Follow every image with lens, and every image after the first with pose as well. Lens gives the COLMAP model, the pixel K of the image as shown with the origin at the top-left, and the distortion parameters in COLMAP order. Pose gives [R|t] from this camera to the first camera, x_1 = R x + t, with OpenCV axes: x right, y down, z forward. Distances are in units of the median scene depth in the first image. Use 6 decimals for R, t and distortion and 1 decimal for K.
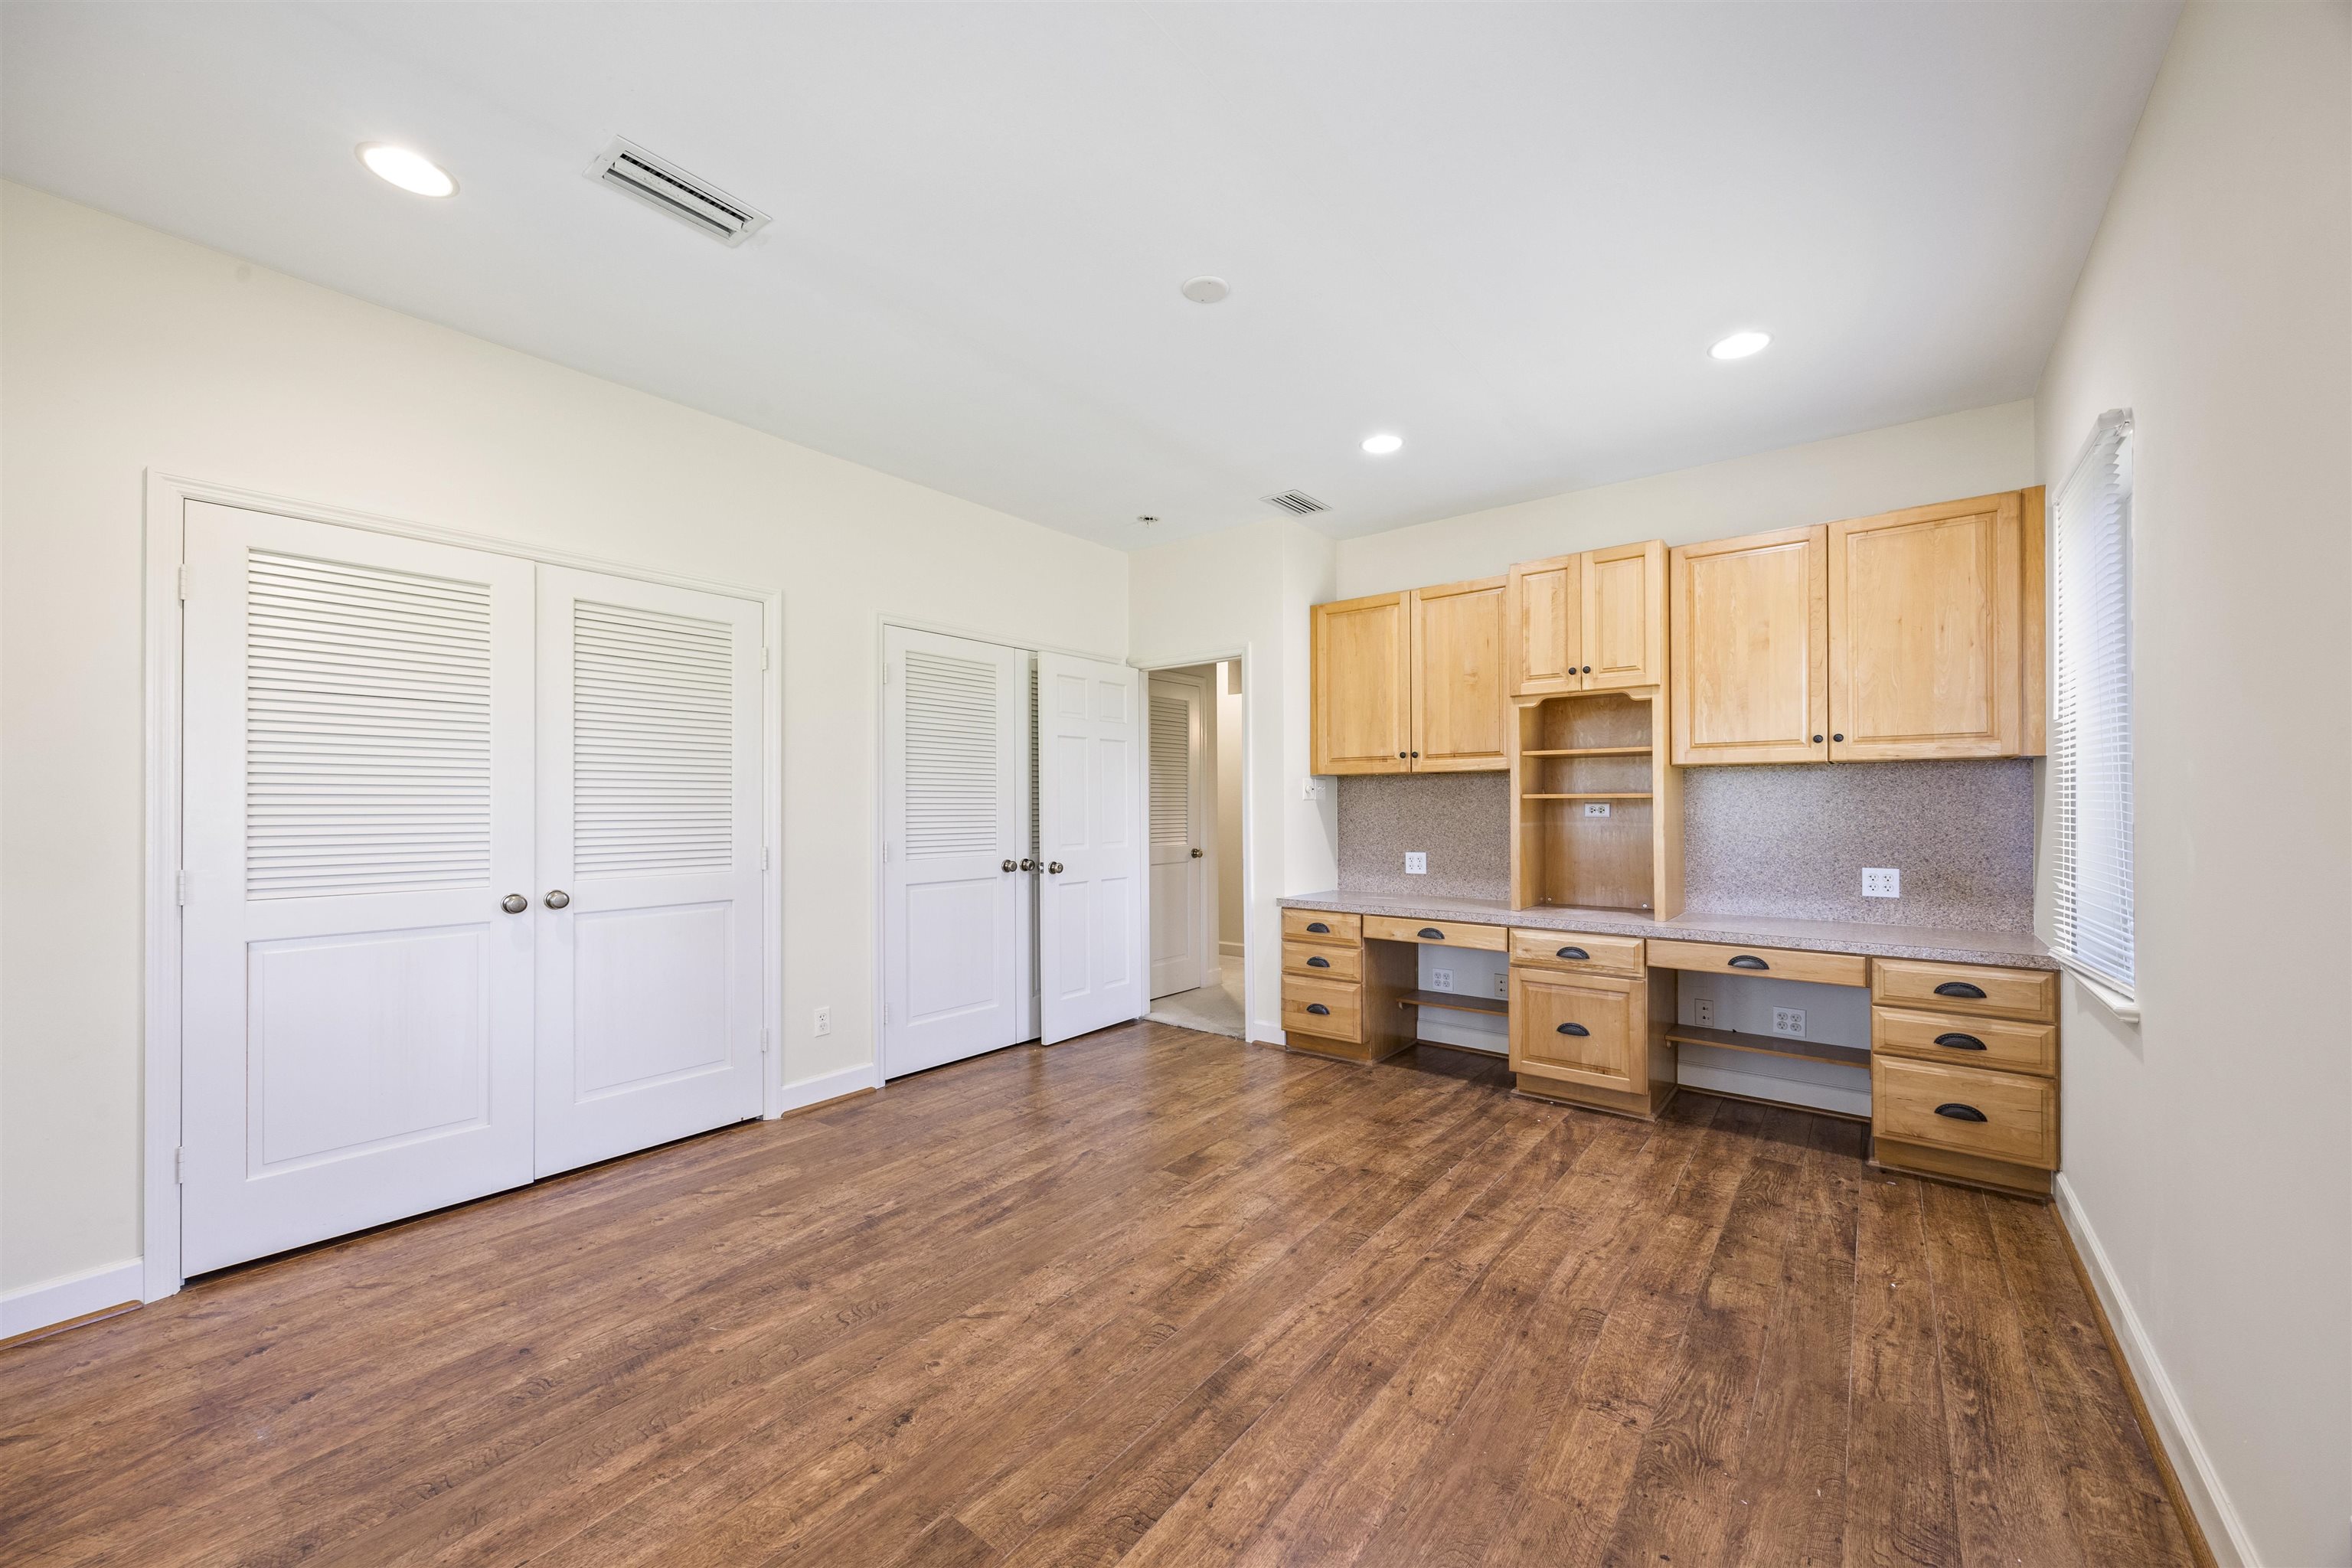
lens RADIAL K [[893.3, 0, 1182.8], [0, 893.3, 795.7], [0, 0, 1]] dist [0.005402, -0.000062]
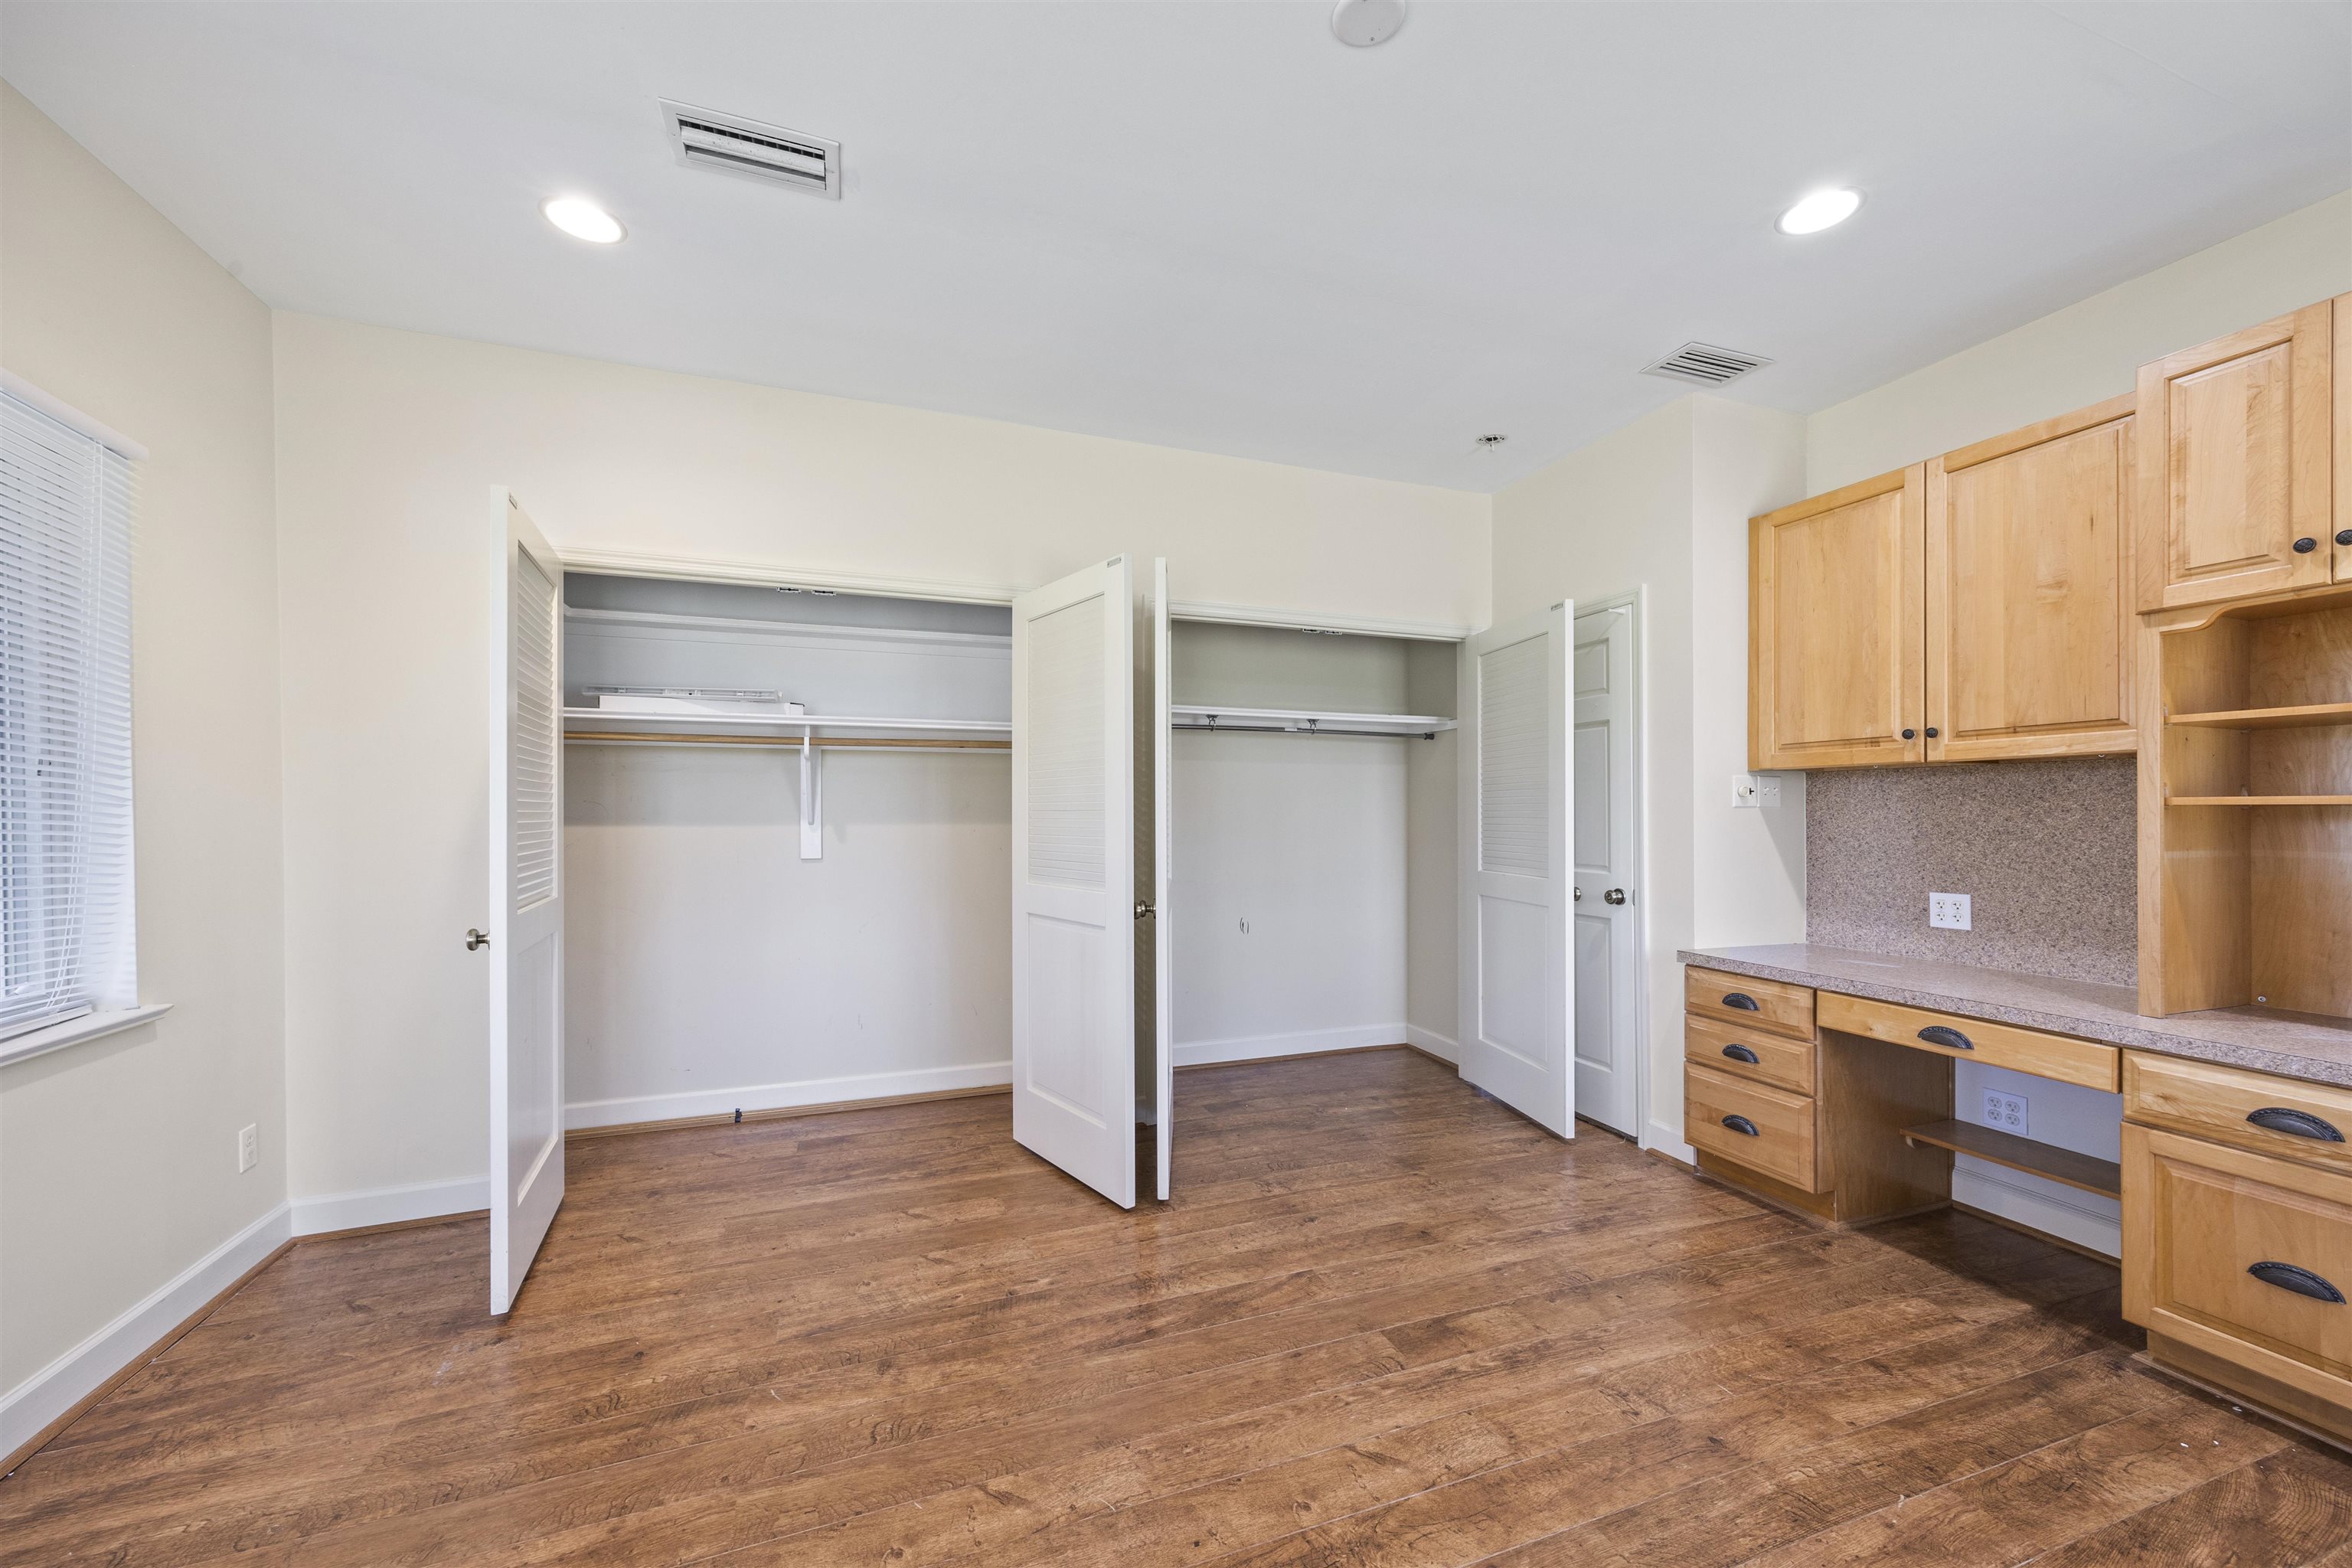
lens RADIAL K [[895.6, 0, 1182.9], [0, 895.6, 808.1], [0, 0, 1]] dist [0.004396, 0.000119]
pose [[0.850183, 0.000523, -0.526488, 0.172201], [0.003159, 0.999976, 0.006093, -0.000202], [0.526478, -0.006843, 0.850161, 0.253299]]
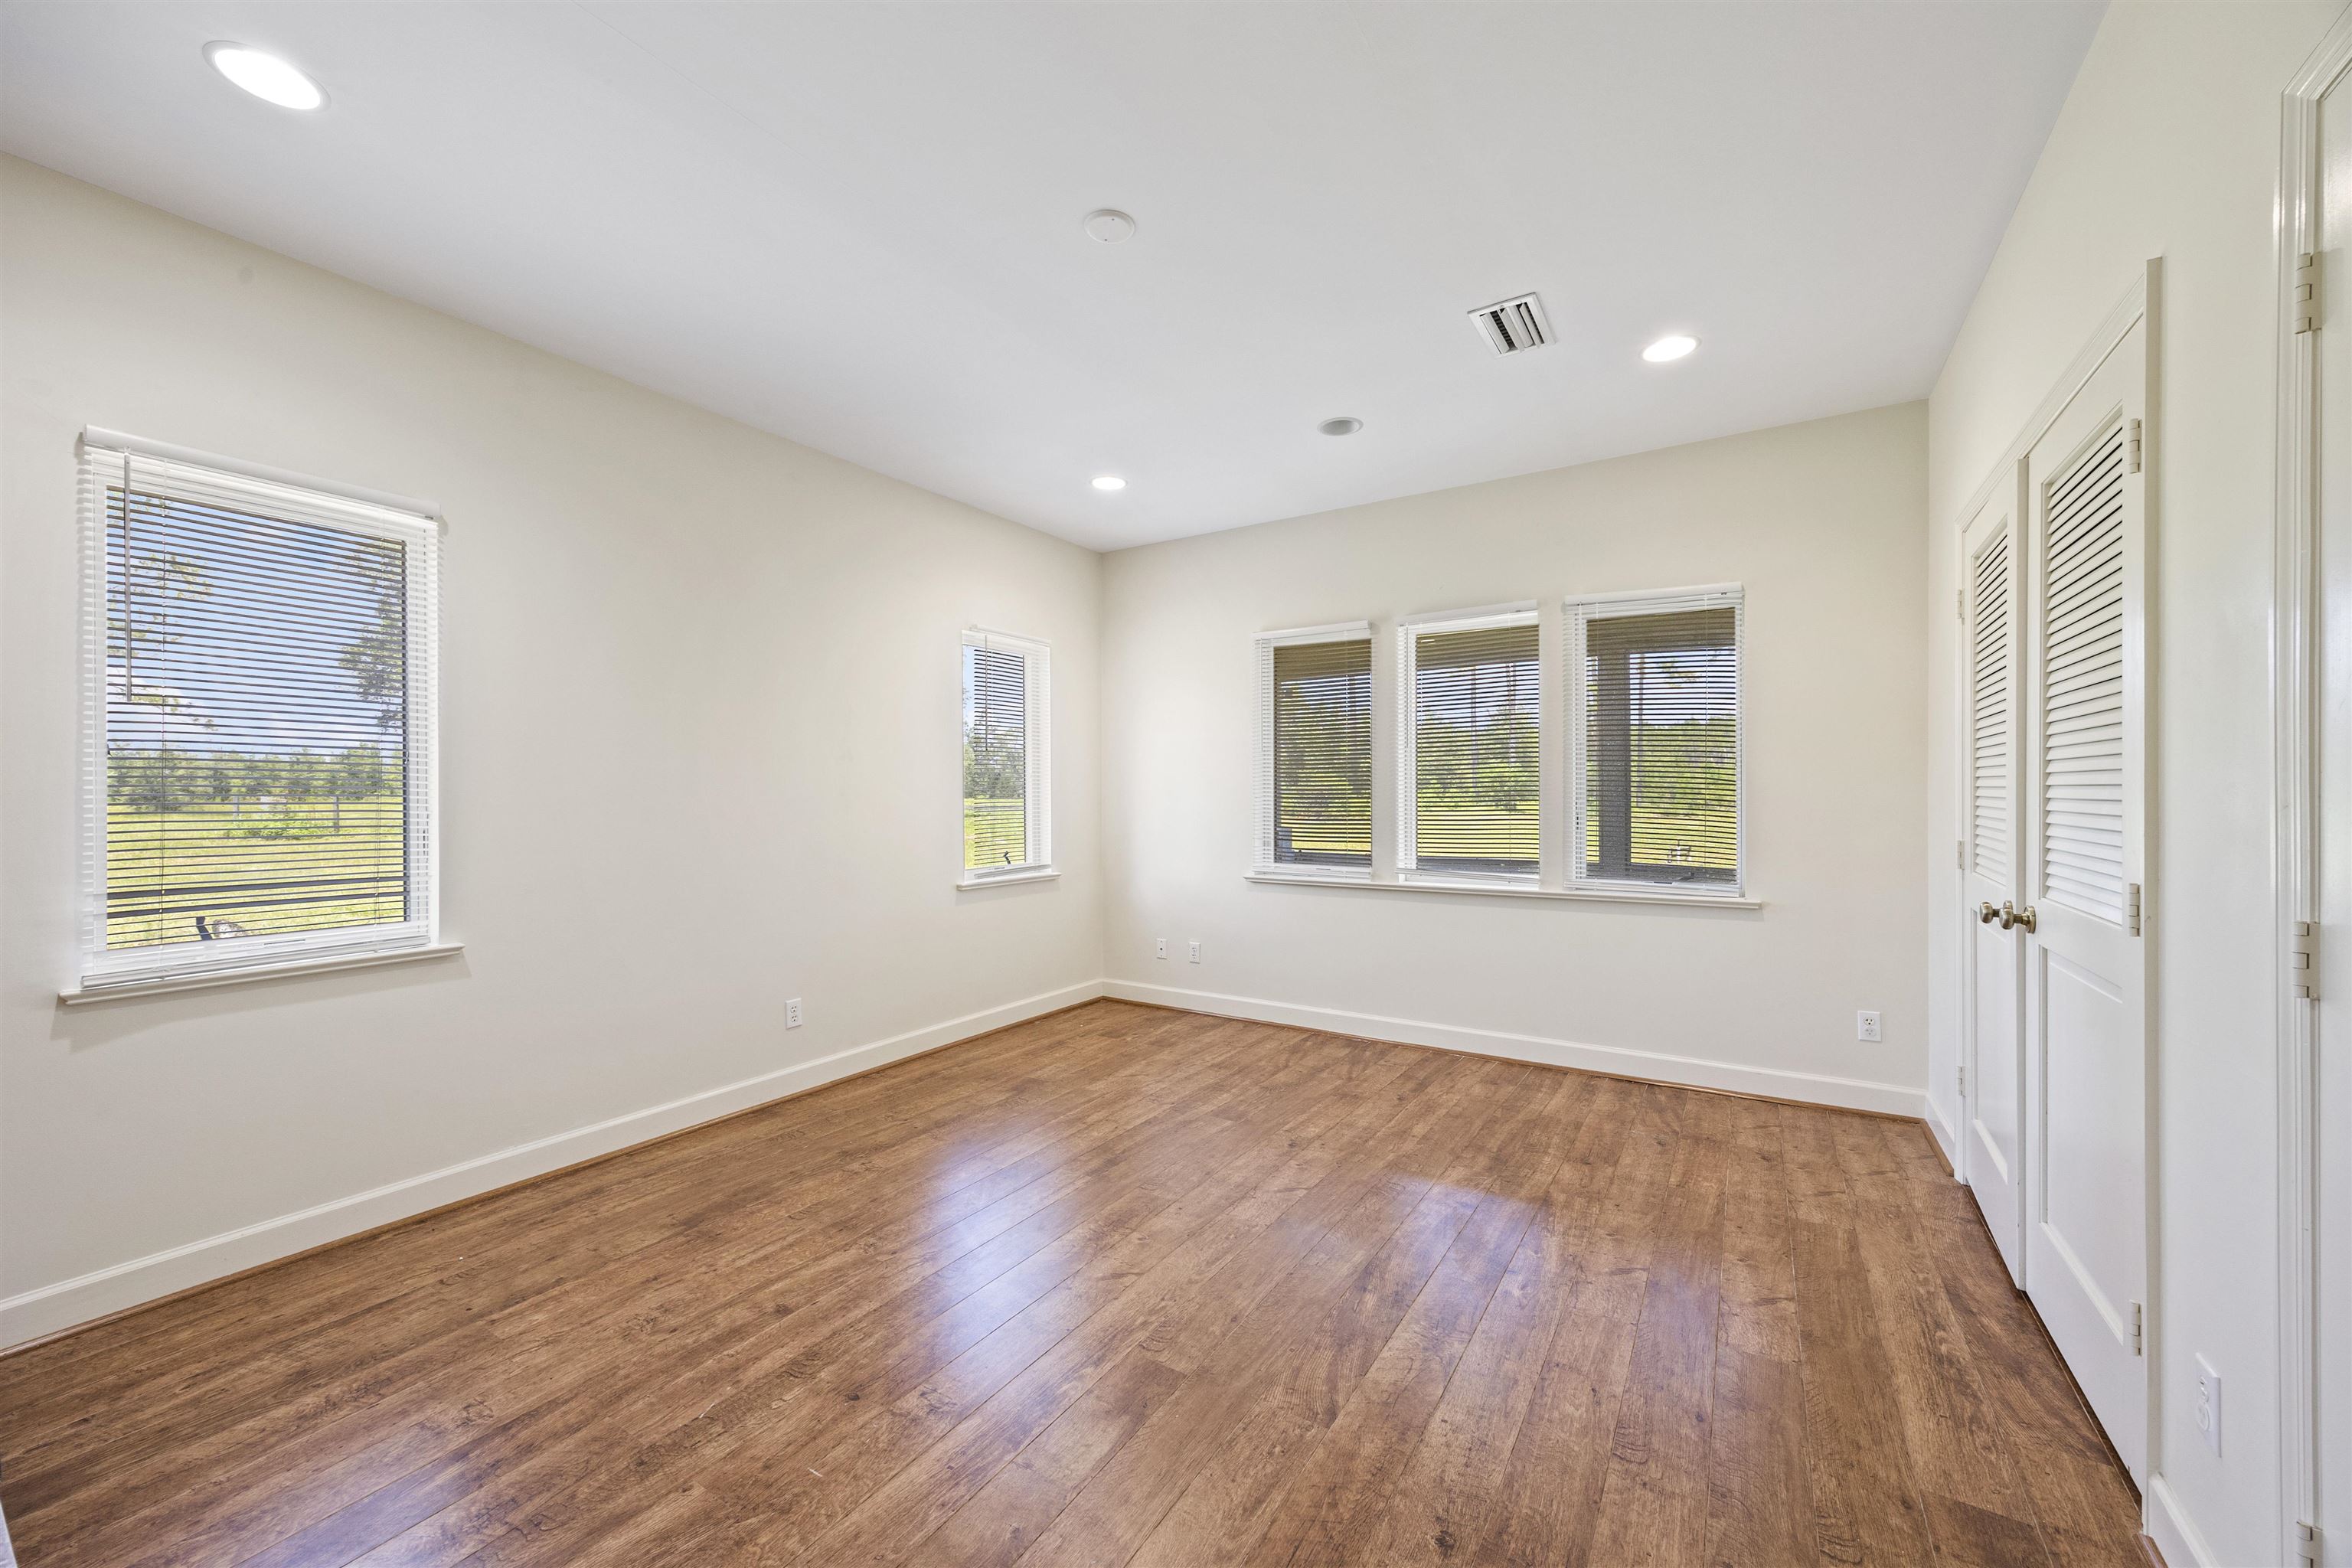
lens RADIAL K [[893.3, 0, 1182.8], [0, 893.3, 795.7], [0, 0, 1]] dist [0.005402, -0.000062]
pose [[-0.995568, 0.011541, -0.093336, 0.025938], [0.012119, 0.999911, -0.005627, 0.012206], [0.093263, -0.006733, -0.995619, 1.294014]]
